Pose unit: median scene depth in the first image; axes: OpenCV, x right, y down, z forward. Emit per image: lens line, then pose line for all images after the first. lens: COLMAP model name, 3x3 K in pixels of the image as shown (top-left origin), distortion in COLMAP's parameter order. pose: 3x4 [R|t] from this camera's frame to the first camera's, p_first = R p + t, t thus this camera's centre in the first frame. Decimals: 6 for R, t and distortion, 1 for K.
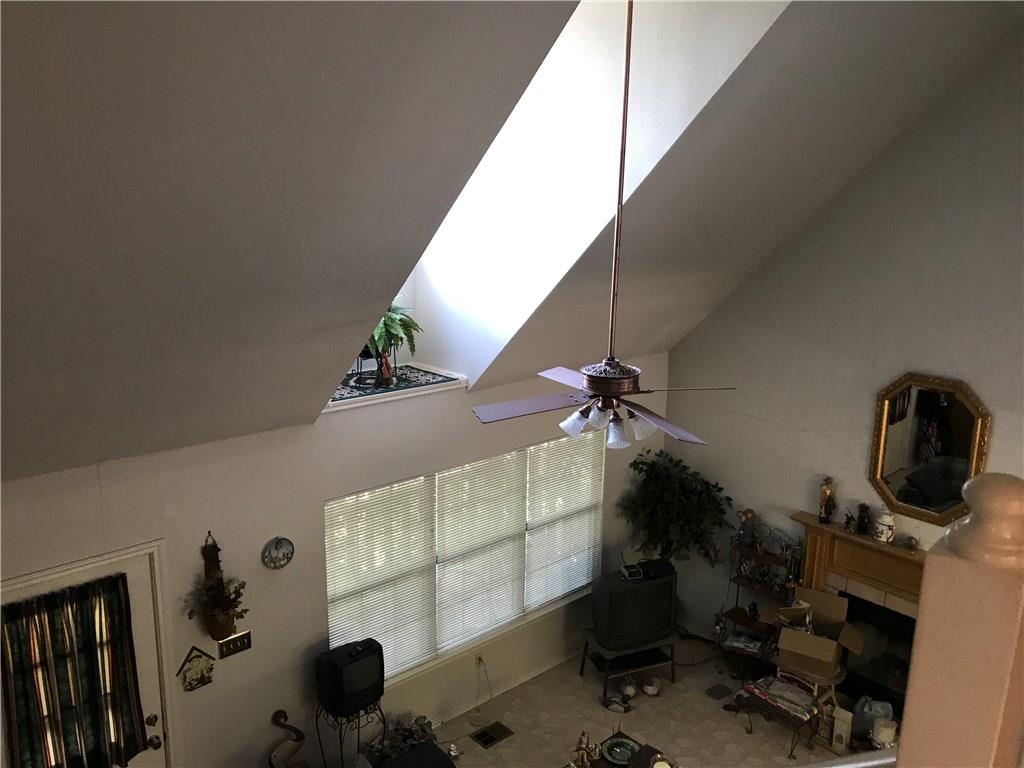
lens RADIAL K [[838.5, 0, 494.4], [0, 838.5, 371.1], [0, 0, 1]] dist [0.009925, -0.026464]
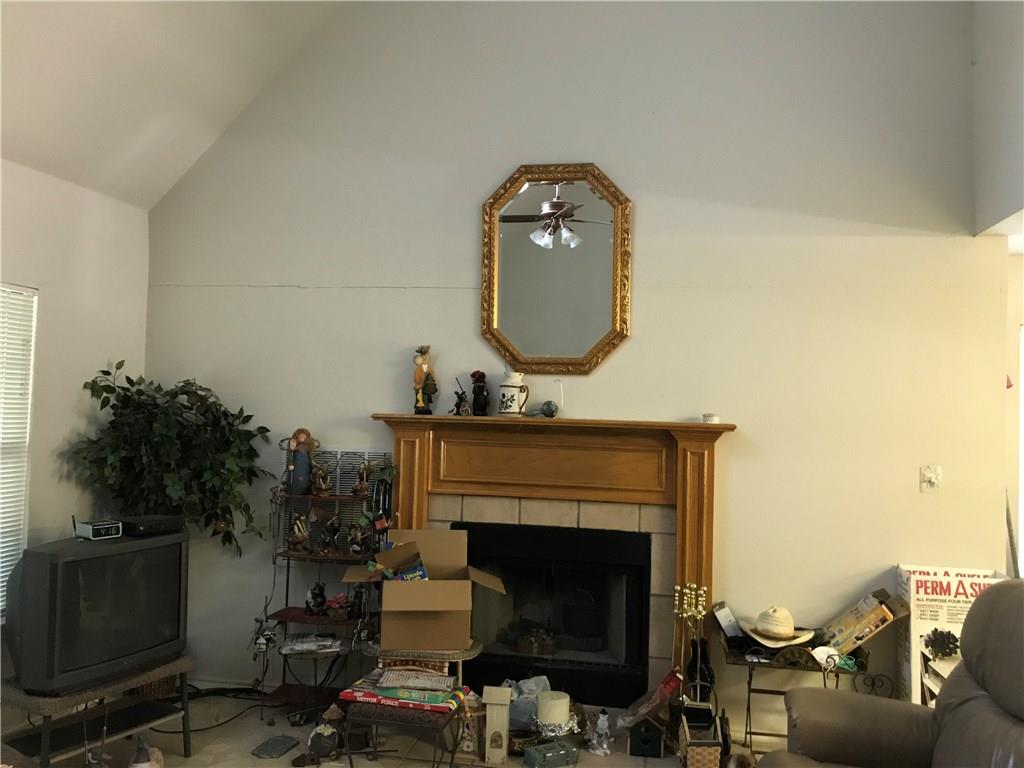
lens RADIAL K [[838.5, 0, 514.3], [0, 838.5, 384.1], [0, 0, 1]] dist [0.009925, -0.026464]
pose [[0.784286, 0.027835, 0.619775, 0.050788], [0.121198, 0.972871, -0.197062, 0.327841], [-0.608447, 0.229668, 0.759635, 0.511855]]
